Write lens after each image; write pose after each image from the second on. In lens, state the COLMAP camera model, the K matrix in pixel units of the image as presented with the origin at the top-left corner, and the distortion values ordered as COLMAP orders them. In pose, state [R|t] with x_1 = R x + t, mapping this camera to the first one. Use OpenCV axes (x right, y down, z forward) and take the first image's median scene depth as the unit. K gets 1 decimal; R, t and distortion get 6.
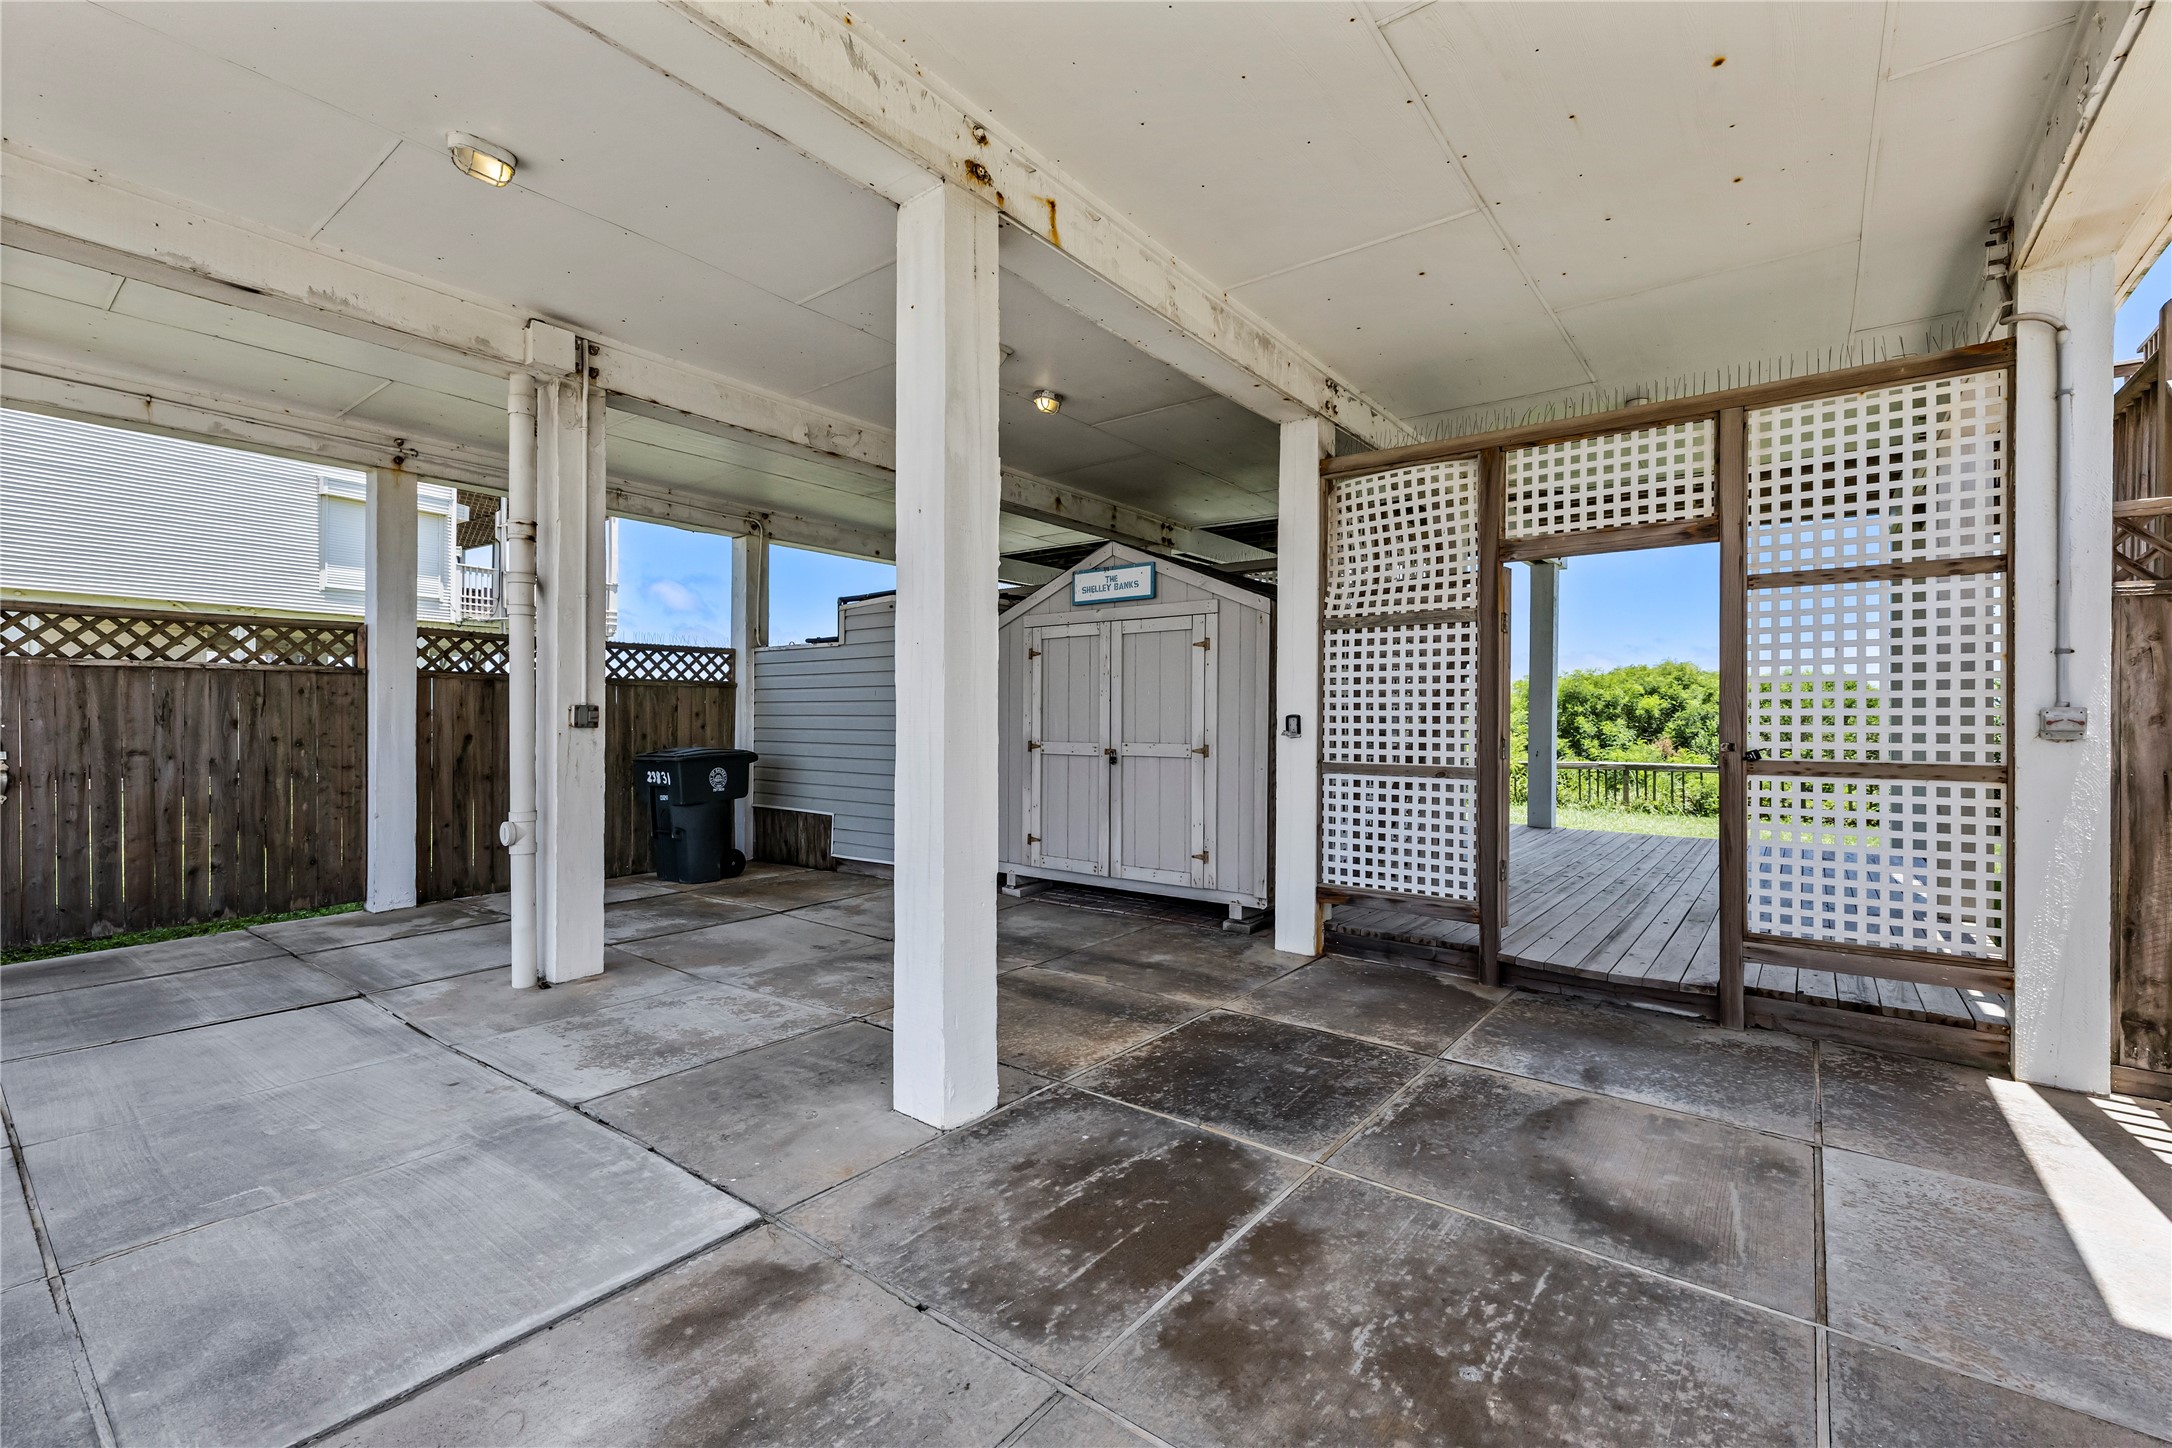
lens RADIAL K [[926.2, 0, 1094.9], [0, 926.2, 721.6], [0, 0, 1]] dist [0.003147, -0.000311]
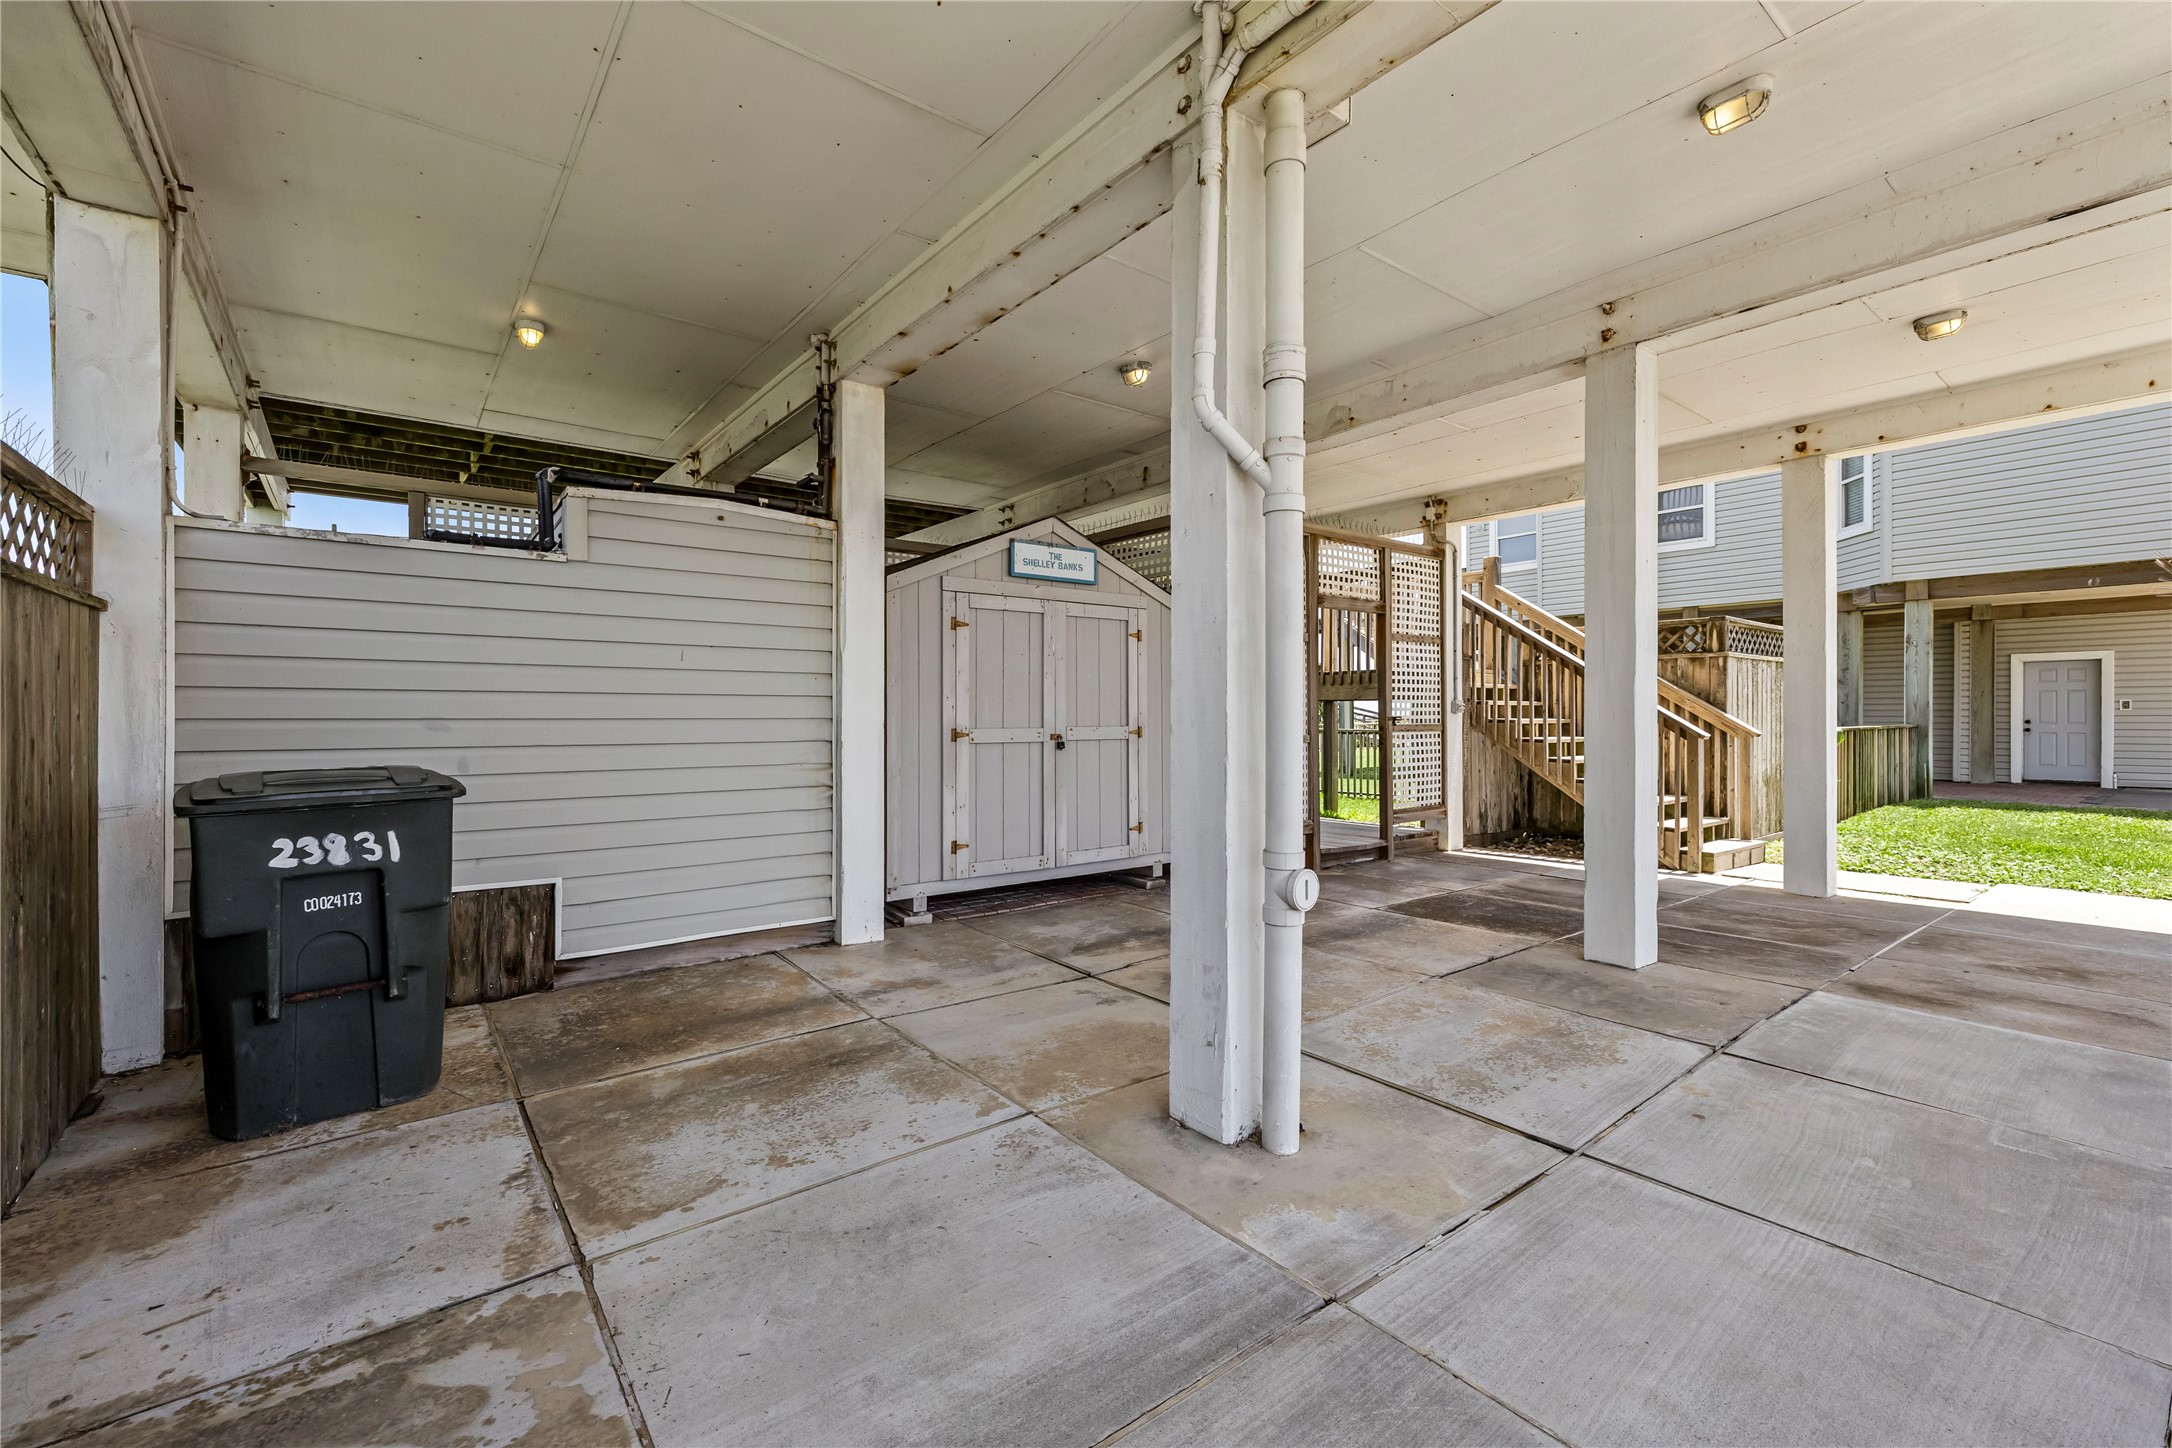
lens RADIAL K [[926.2, 0, 1098.7], [0, 926.2, 718.4], [0, 0, 1]] dist [0.003147, -0.000311]
pose [[0.244669, -0.008784, 0.969567, -0.968754], [0.003978, 0.999960, 0.008055, 0.006427], [-0.969598, 0.001886, 0.244694, 0.775093]]
